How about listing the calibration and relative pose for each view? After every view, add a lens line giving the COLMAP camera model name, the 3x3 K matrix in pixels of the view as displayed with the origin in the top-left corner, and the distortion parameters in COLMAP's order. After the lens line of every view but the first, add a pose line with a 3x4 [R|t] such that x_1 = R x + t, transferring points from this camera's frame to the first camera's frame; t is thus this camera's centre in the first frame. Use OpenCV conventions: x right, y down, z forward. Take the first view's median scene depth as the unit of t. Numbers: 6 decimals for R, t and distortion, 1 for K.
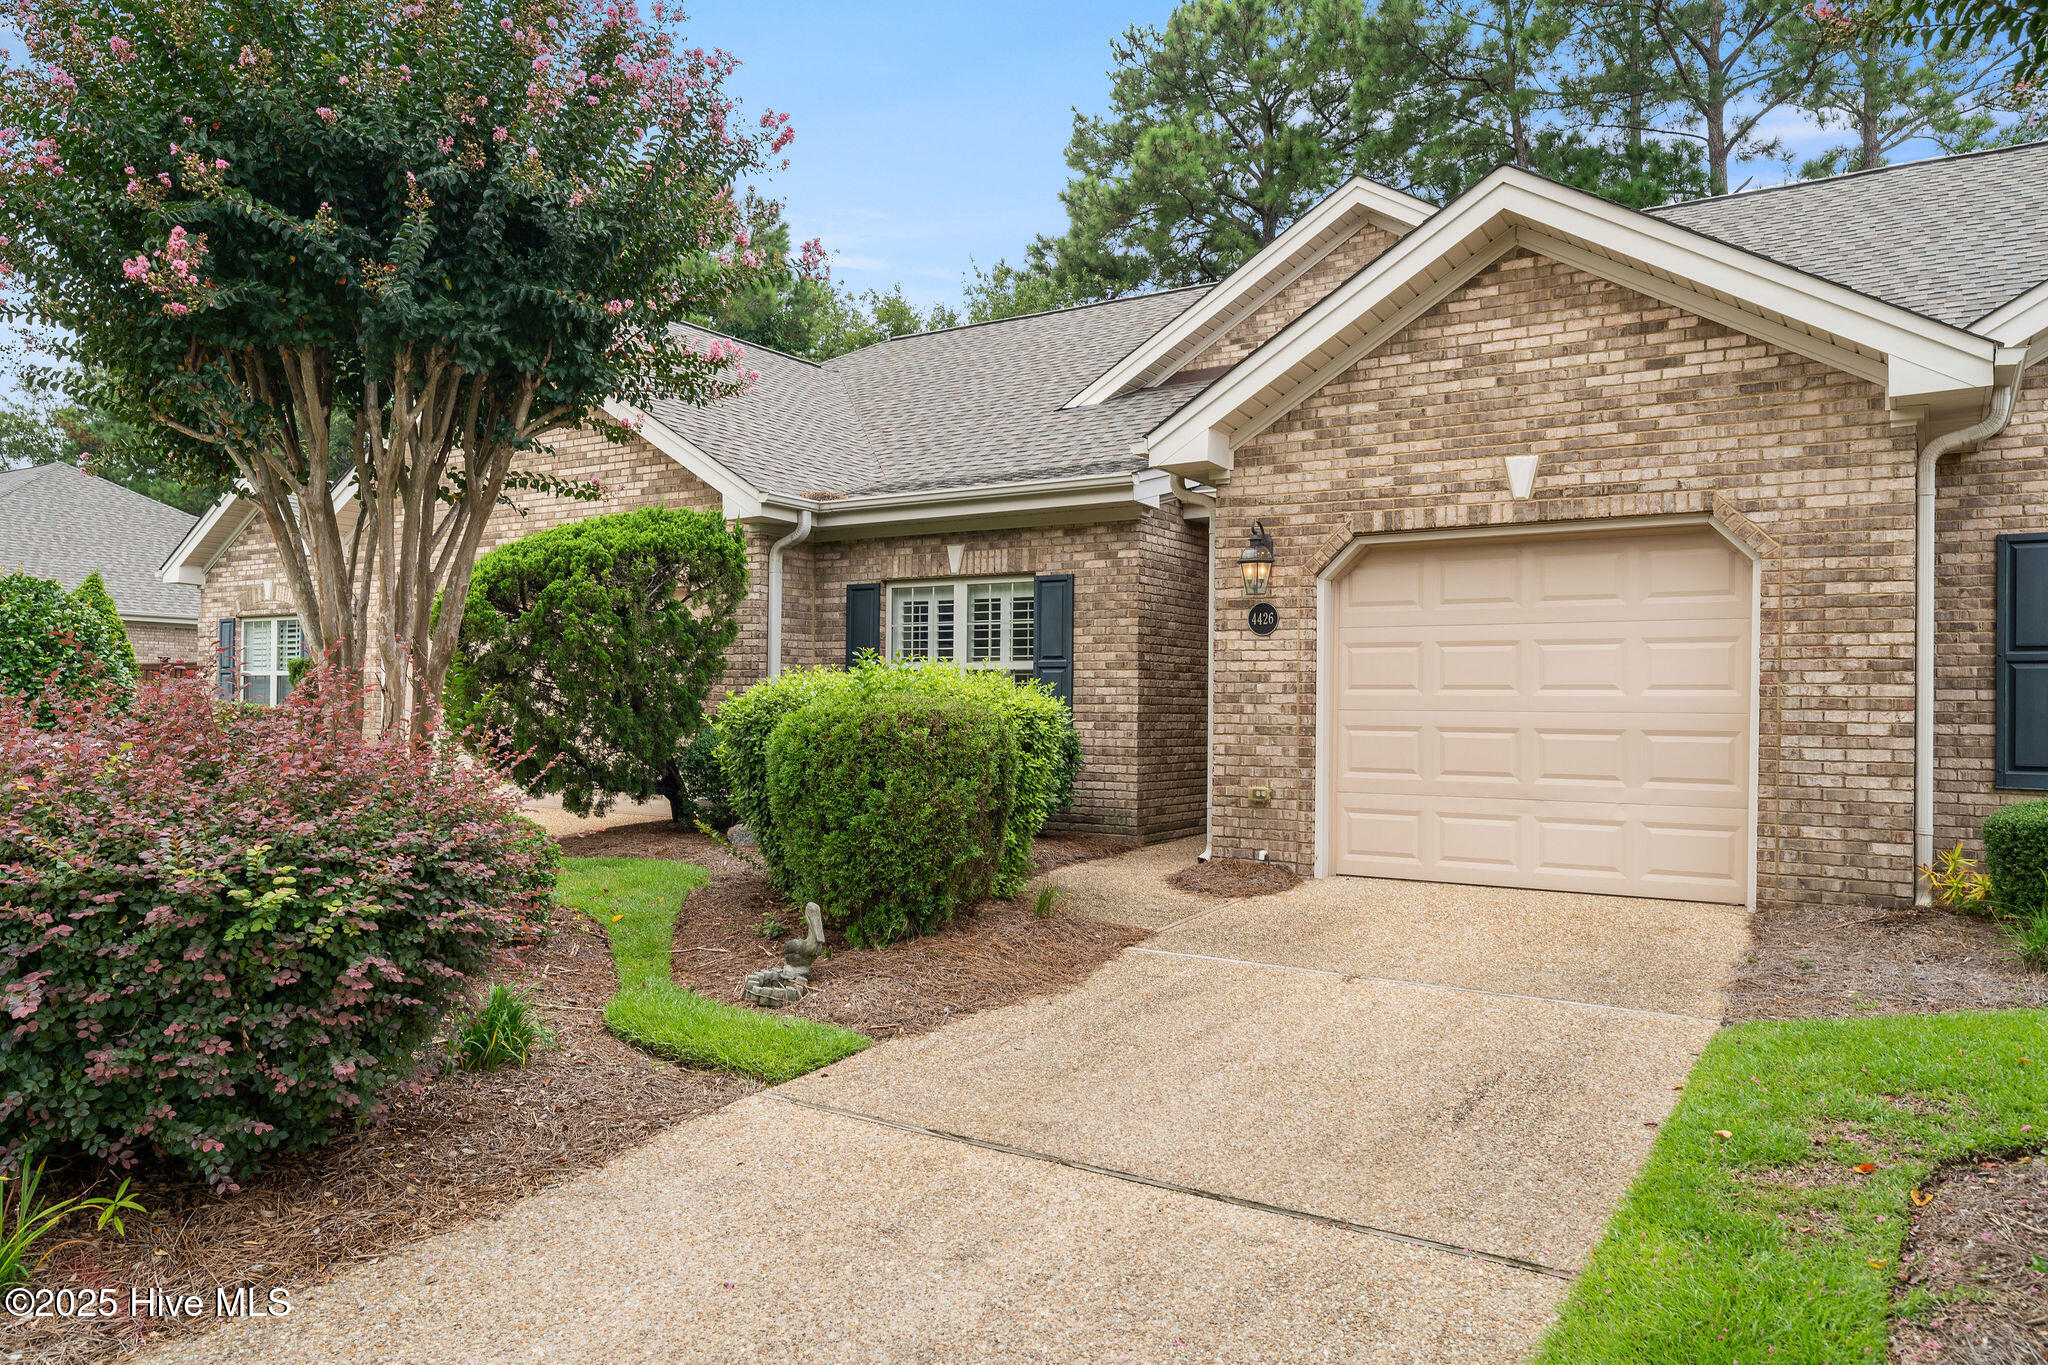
lens RADIAL K [[1403.2, 0, 1010.1], [0, 1403.2, 694.1], [0, 0, 1]] dist [0.005315, 0.005026]
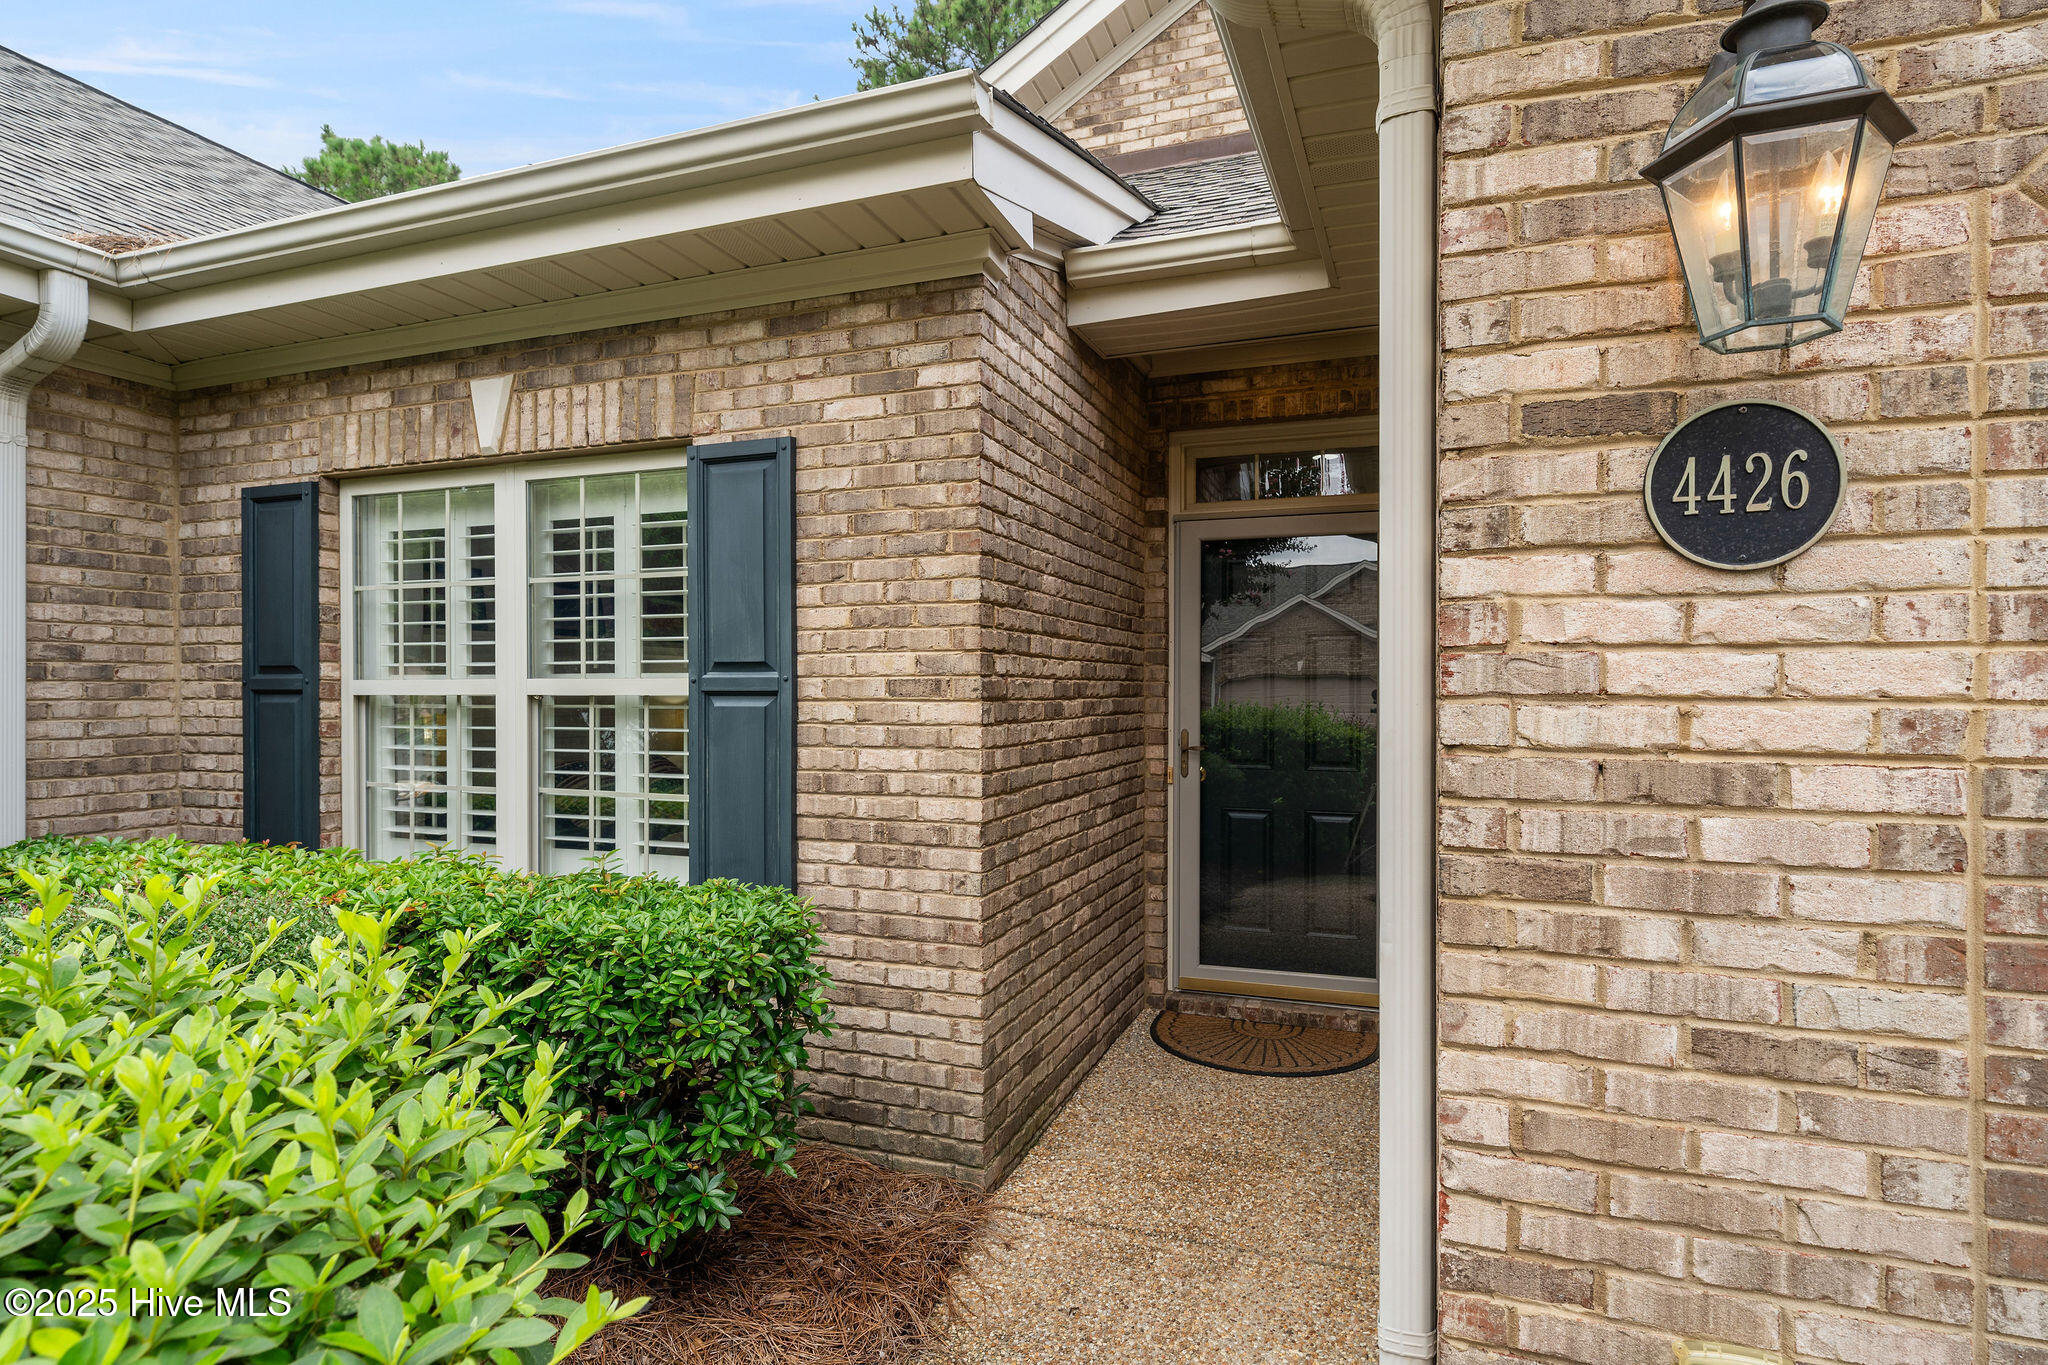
lens RADIAL K [[1081.2, 0, 1020.4], [0, 1081.2, 694.8], [0, 0, 1]] dist [0.001579, 0.000975]
pose [[0.975439, -0.012786, 0.219898, 0.048295], [0.009481, 0.999826, 0.016078, -0.027456], [-0.220065, -0.013599, 0.975390, 0.862039]]
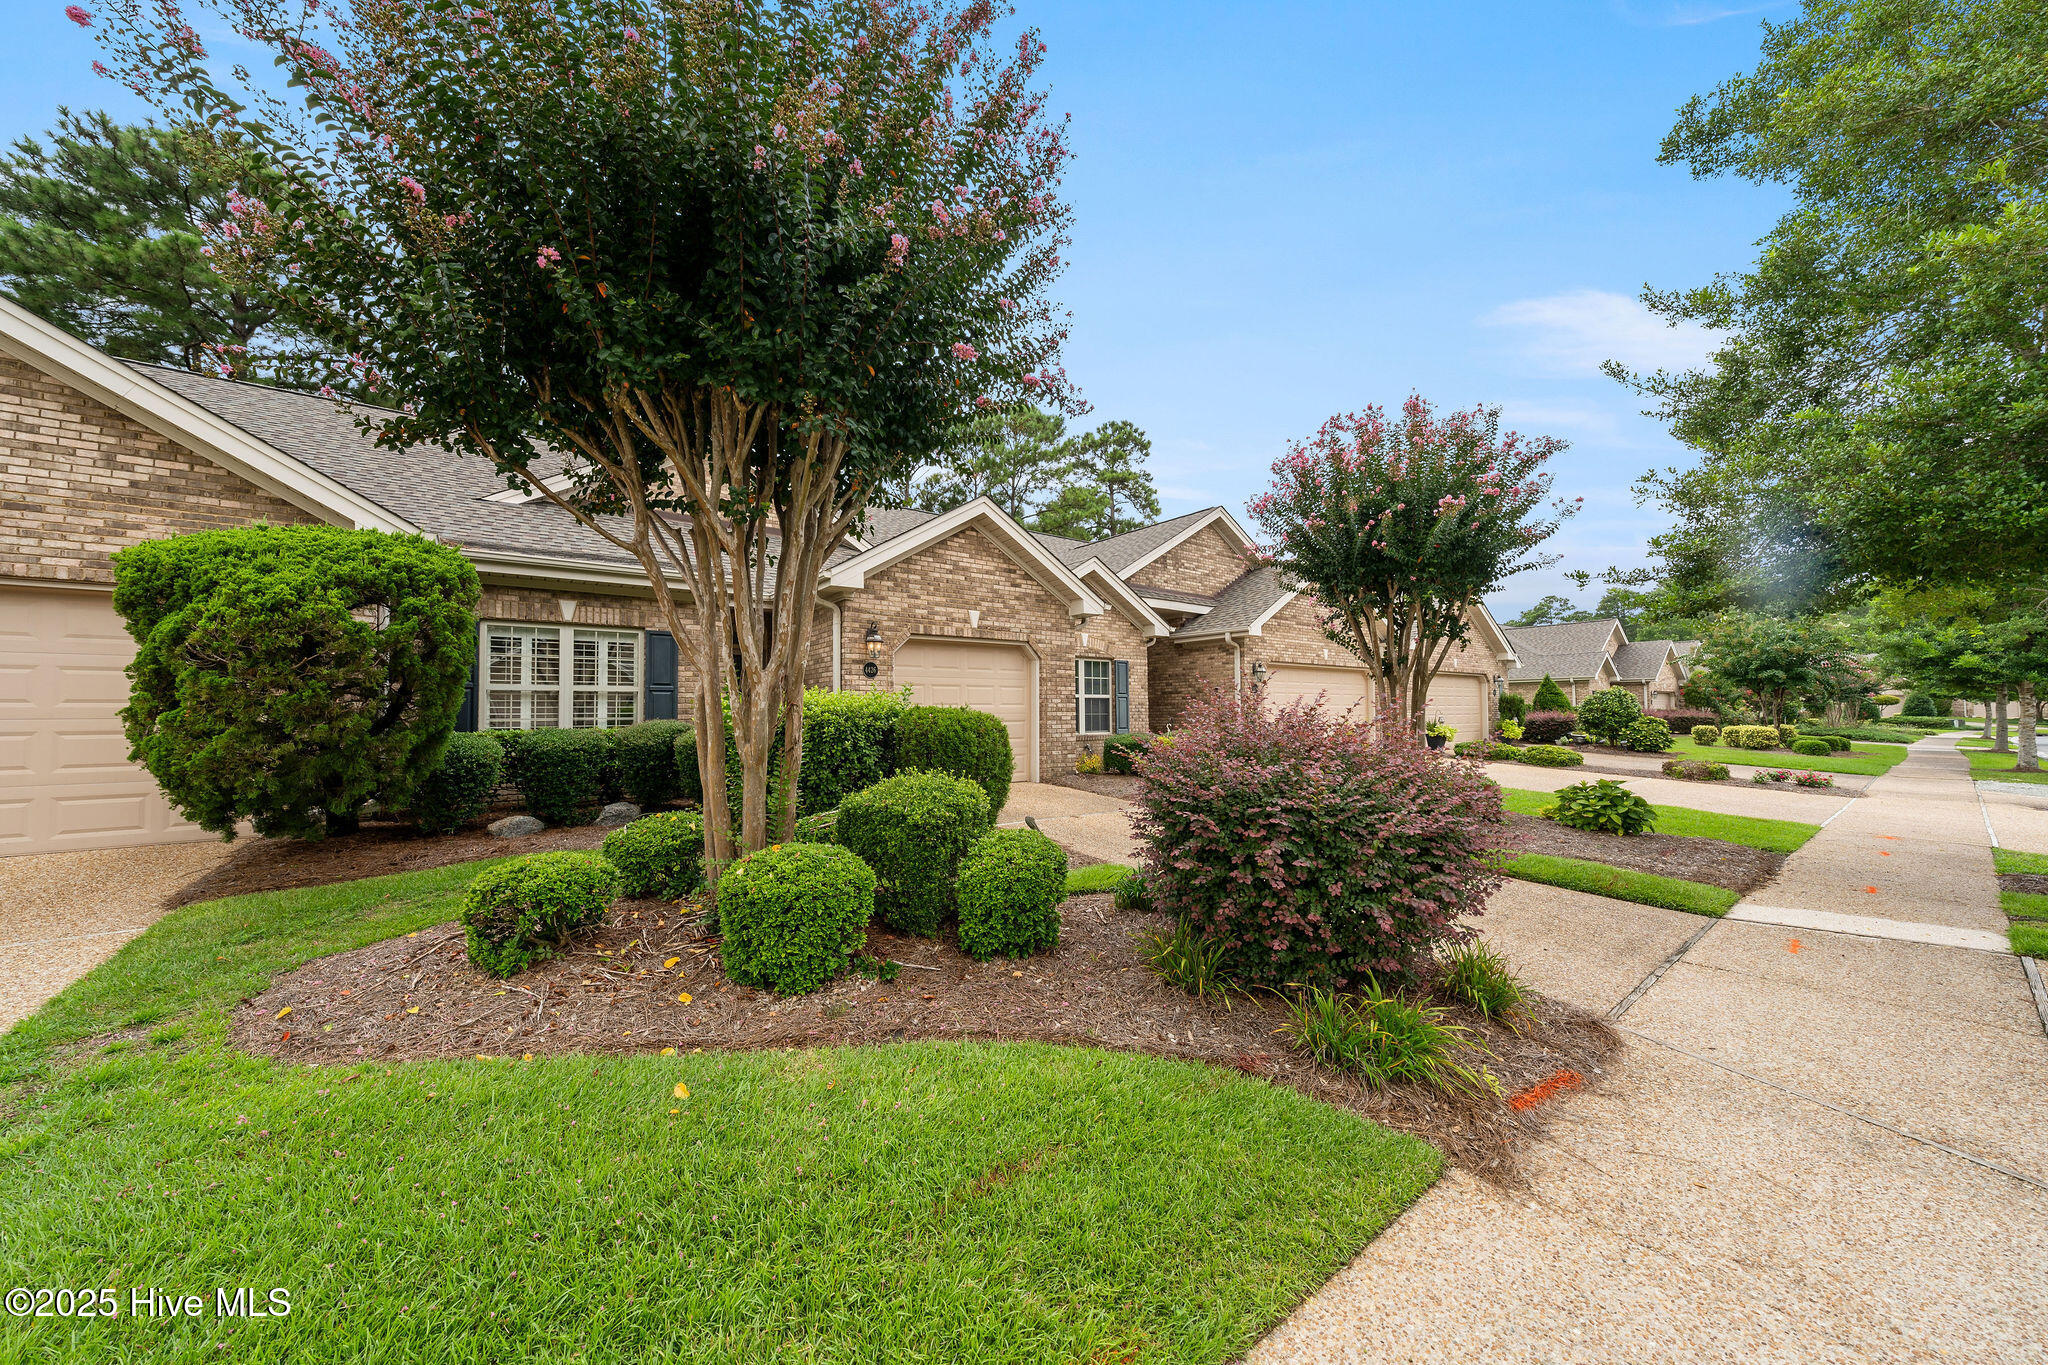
lens RADIAL K [[700.2, 0, 1027.7], [0, 700.2, 699.8], [0, 0, 1]] dist [-0.003182, 0.000190]
pose [[0.337645, 0.006704, 0.941250, -0.682487], [0.003157, 0.999961, -0.008254, -0.001542], [-0.941268, 0.005759, 0.337610, 0.439644]]
